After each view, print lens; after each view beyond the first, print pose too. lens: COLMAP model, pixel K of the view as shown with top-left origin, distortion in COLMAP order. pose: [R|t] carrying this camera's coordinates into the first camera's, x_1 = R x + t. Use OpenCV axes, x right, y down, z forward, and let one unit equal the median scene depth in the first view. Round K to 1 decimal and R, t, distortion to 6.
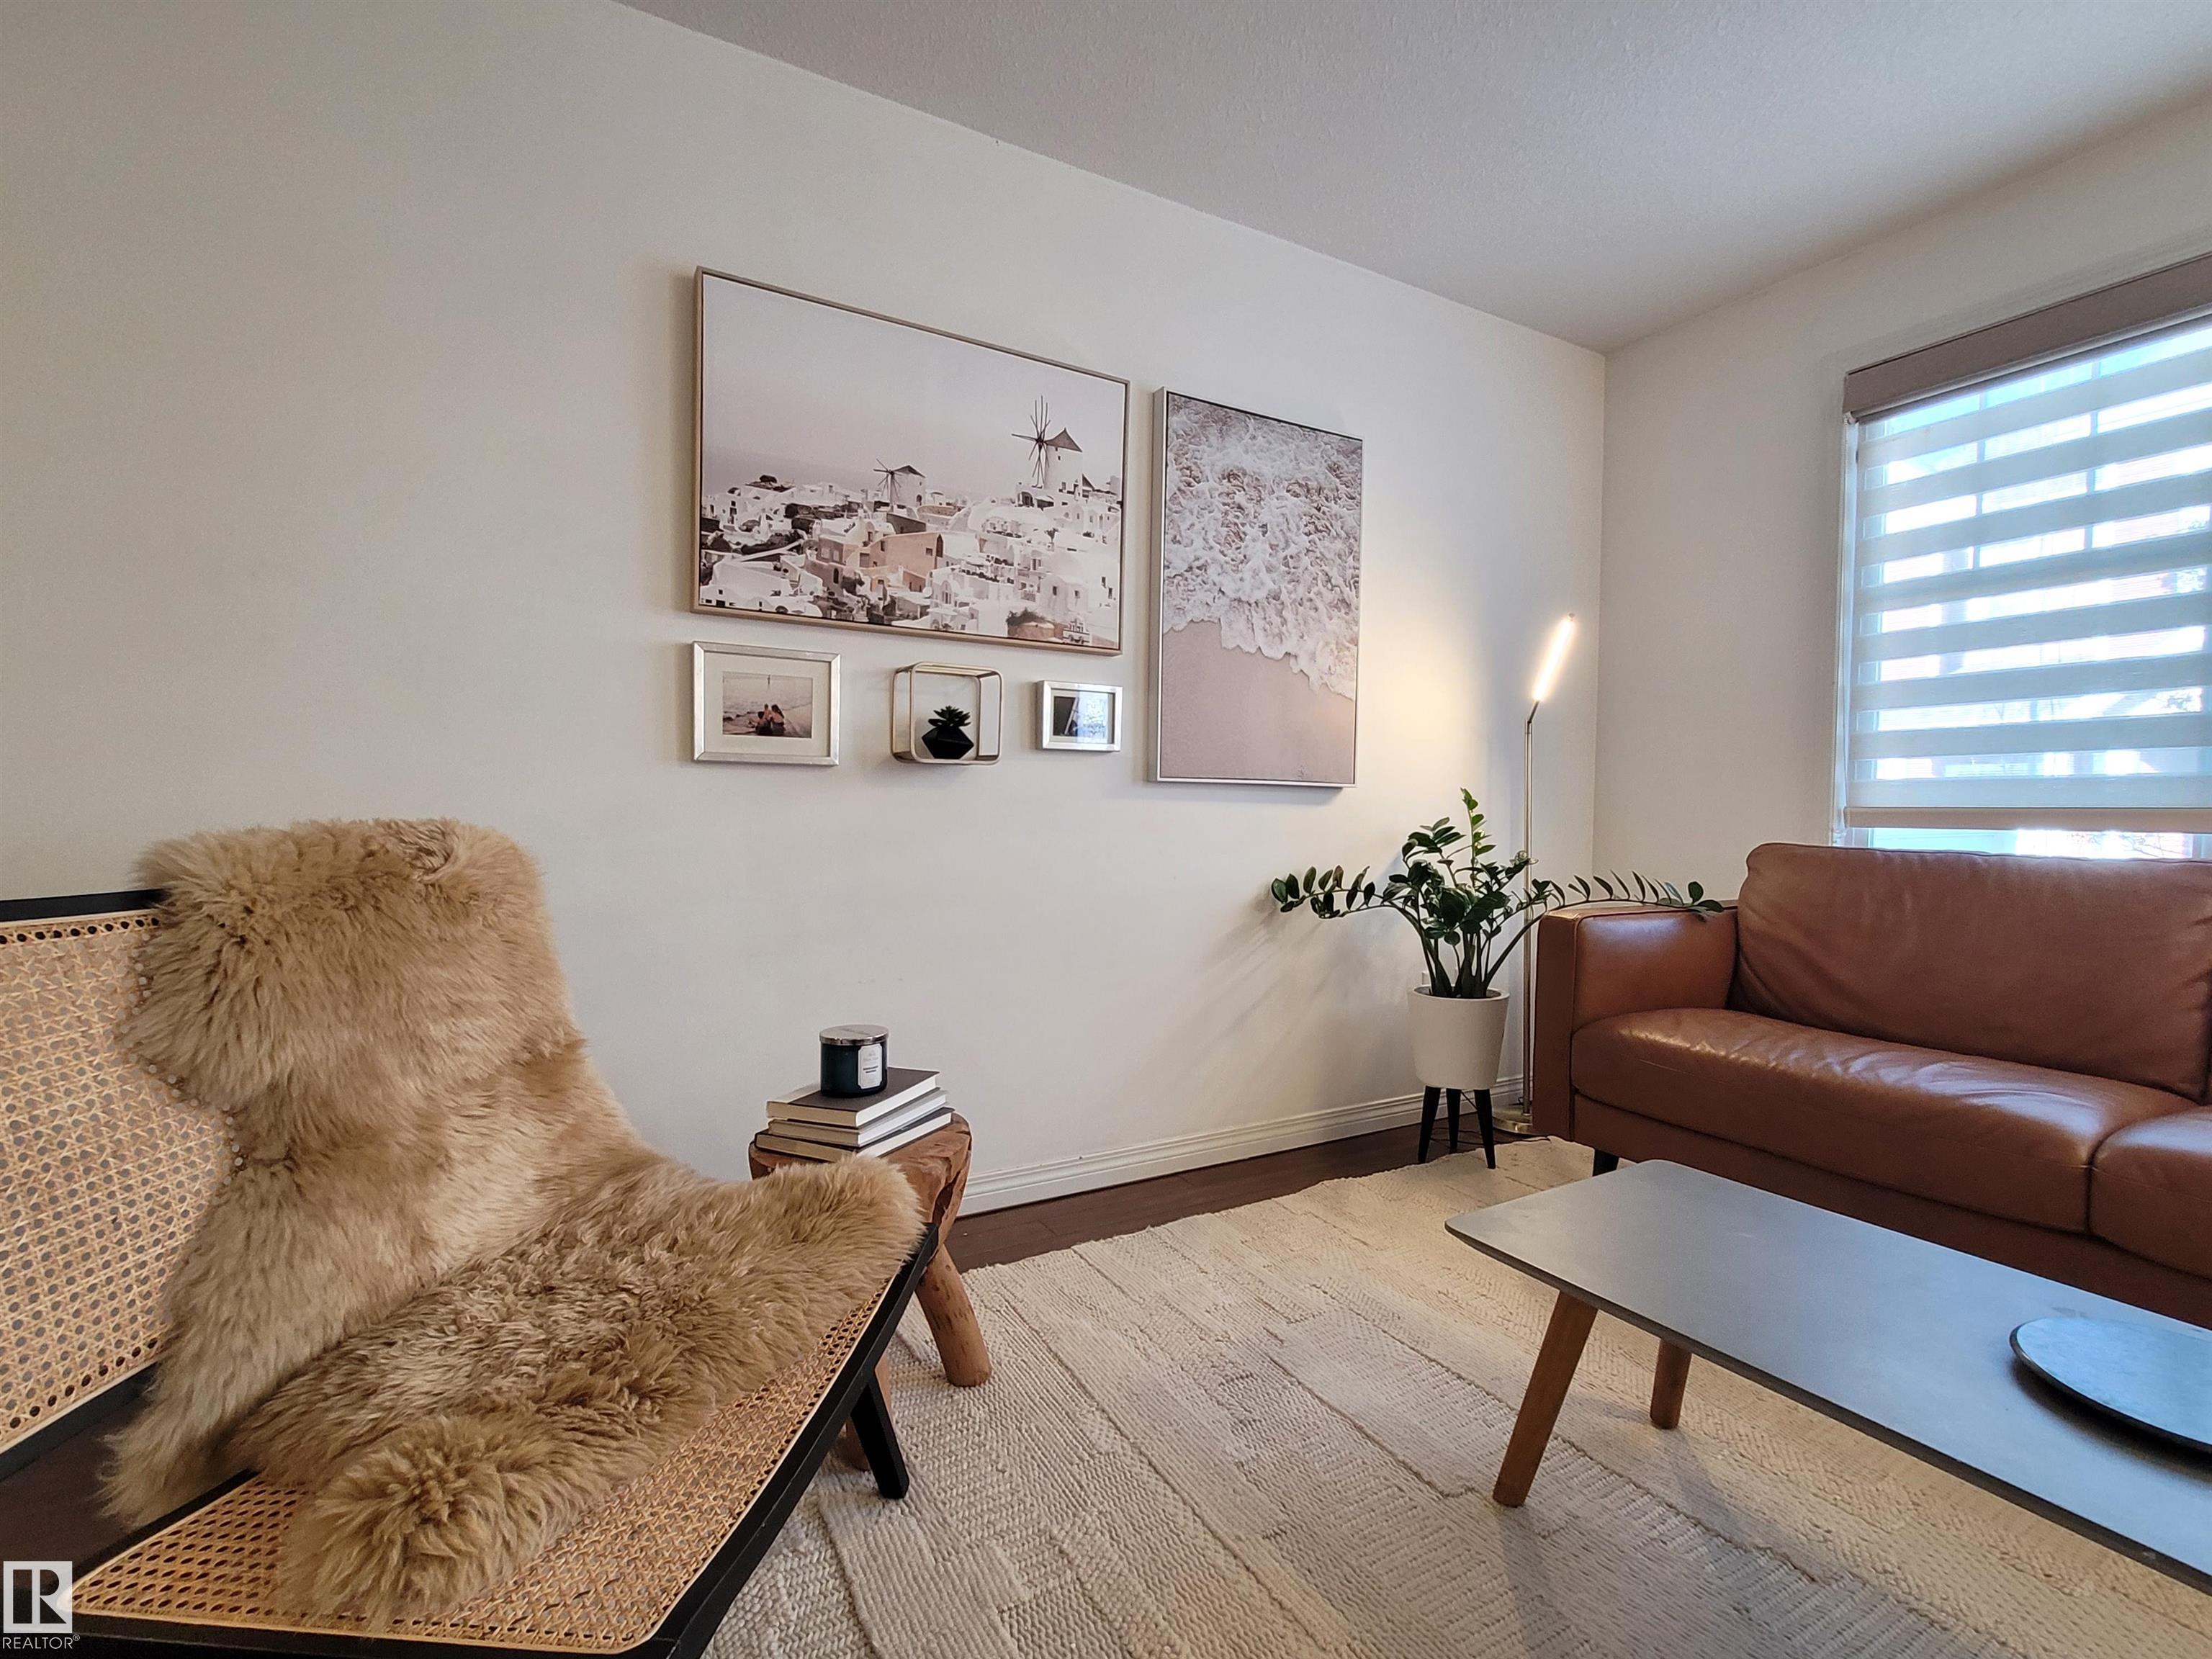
lens RADIAL K [[1005.2, 0, 1113.9], [0, 1005.2, 838.9], [0, 0, 1]] dist [0.008365, -0.004733]
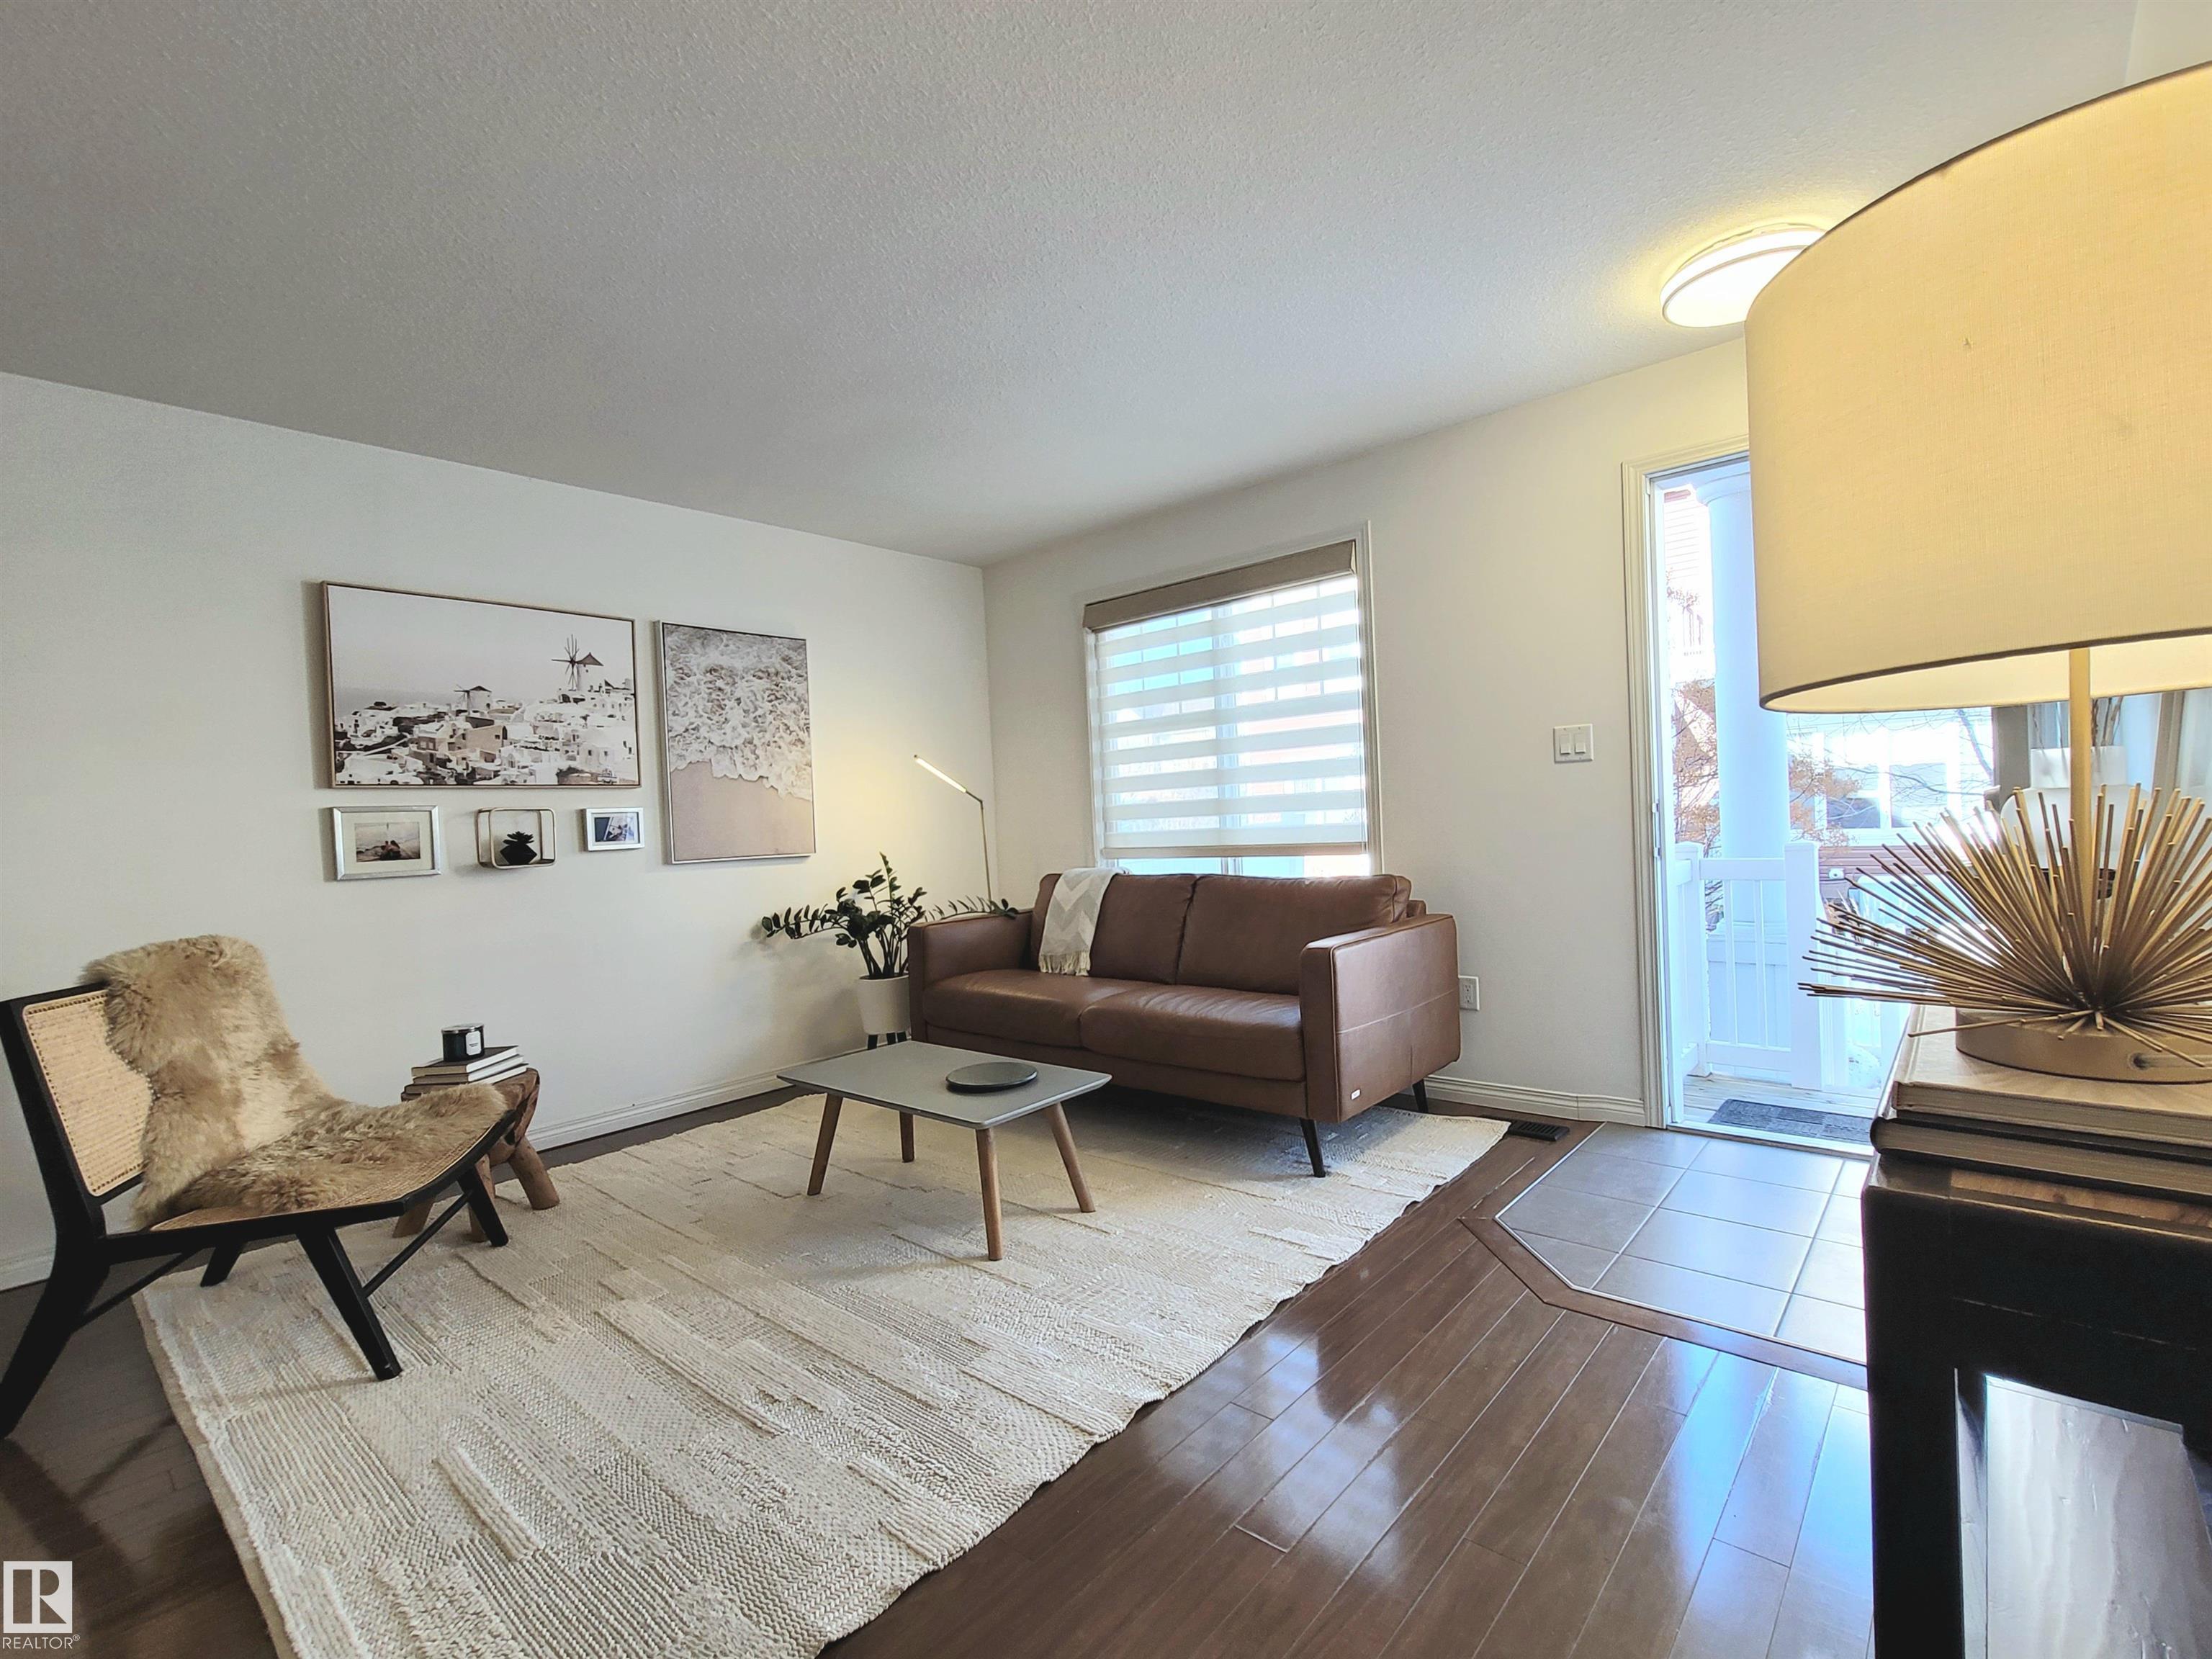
lens RADIAL K [[1005.2, 0, 1113.9], [0, 1005.2, 838.9], [0, 0, 1]] dist [0.008365, -0.004733]
pose [[0.943940, -0.063244, 0.324003, 0.206269], [0.068891, 0.997606, -0.005976, -0.042667], [-0.322850, 0.027962, 0.946037, -0.808123]]
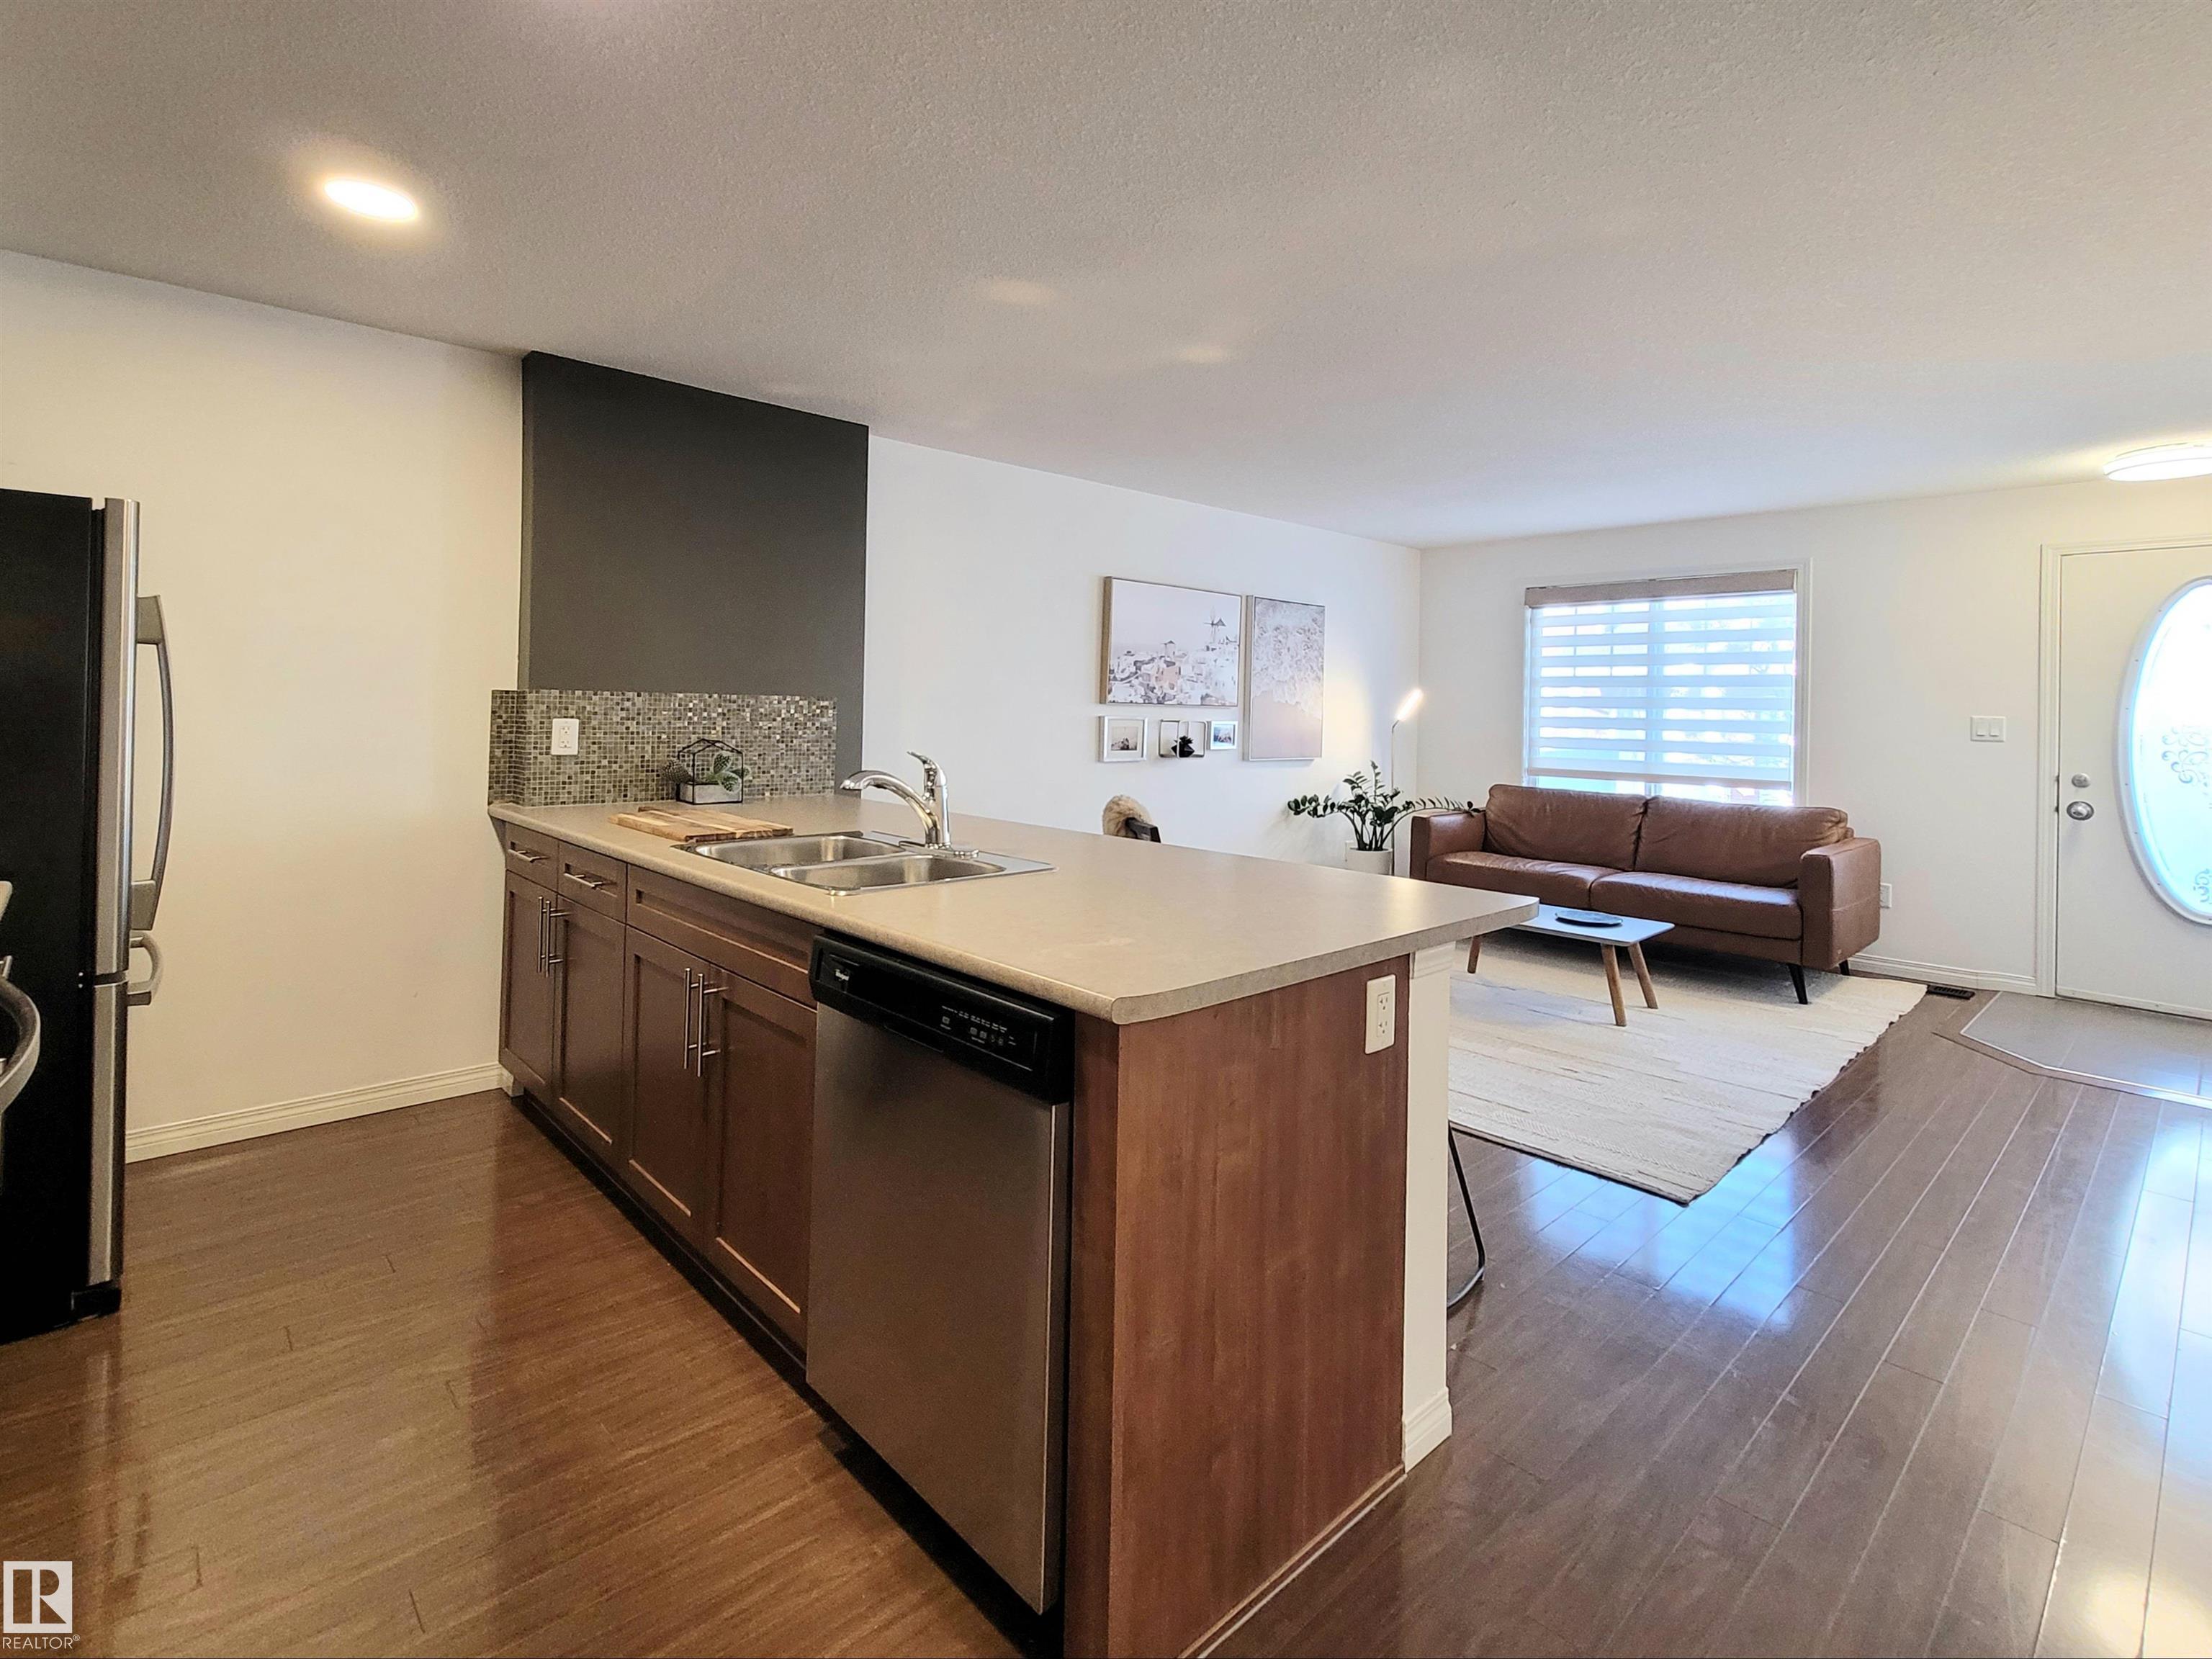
lens RADIAL K [[939.2, 0, 1126.3], [0, 939.2, 709.5], [0, 0, 1]] dist [-0.000236, -0.012300]
pose [[0.984422, 0.002375, 0.175808, -0.681408], [0.003575, 0.999432, -0.033518, -0.113887], [-0.175788, 0.033624, 0.983854, -1.200292]]
